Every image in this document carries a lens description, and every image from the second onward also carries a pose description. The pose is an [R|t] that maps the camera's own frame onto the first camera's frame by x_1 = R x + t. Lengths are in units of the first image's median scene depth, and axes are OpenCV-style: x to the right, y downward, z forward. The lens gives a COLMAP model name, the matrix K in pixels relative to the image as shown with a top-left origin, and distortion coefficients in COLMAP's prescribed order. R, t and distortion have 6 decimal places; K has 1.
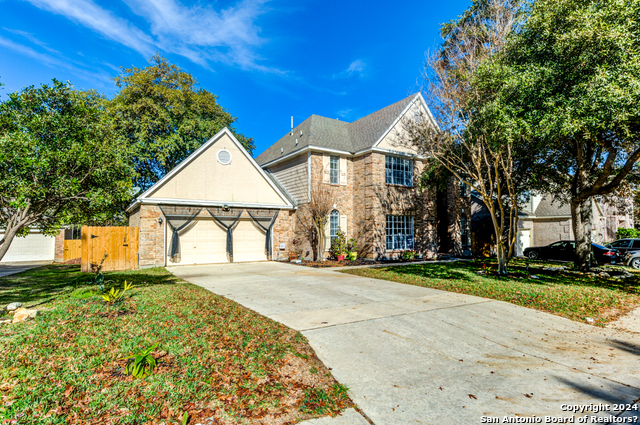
lens RADIAL K [[331.9, 0, 321.2], [0, 331.9, 218.1], [0, 0, 1]] dist [-0.000720, -0.000114]
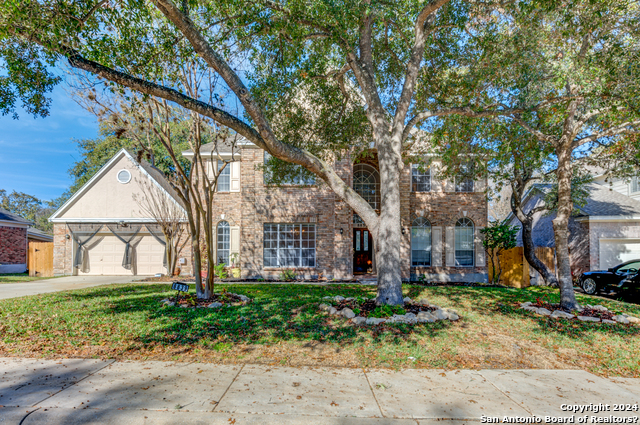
lens RADIAL K [[331.9, 0, 321.2], [0, 331.9, 218.1], [0, 0, 1]] dist [-0.000720, -0.000114]
pose [[0.830919, -0.064522, -0.552639, 0.752810], [0.022509, 0.996338, -0.082482, 0.047843], [0.555937, 0.056097, 0.829329, 0.401935]]
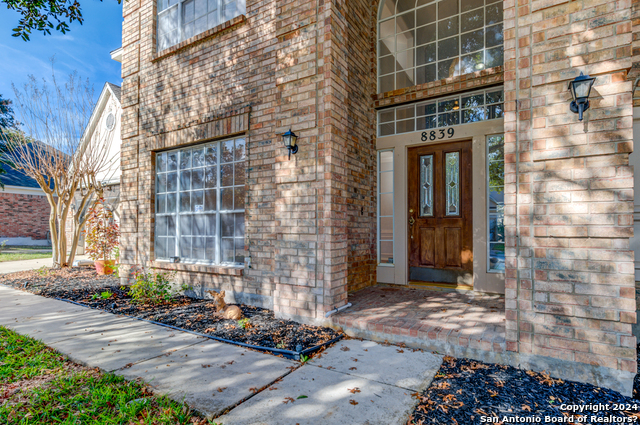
lens RADIAL K [[330.8, 0, 320.0], [0, 330.8, 212.5], [0, 0, 1]] dist [0.000090, -0.000020]
pose [[0.419018, -0.048326, -0.906691, 0.554540], [0.030595, 0.998767, -0.039095, 0.067838], [0.907462, -0.011359, 0.419980, 1.003195]]
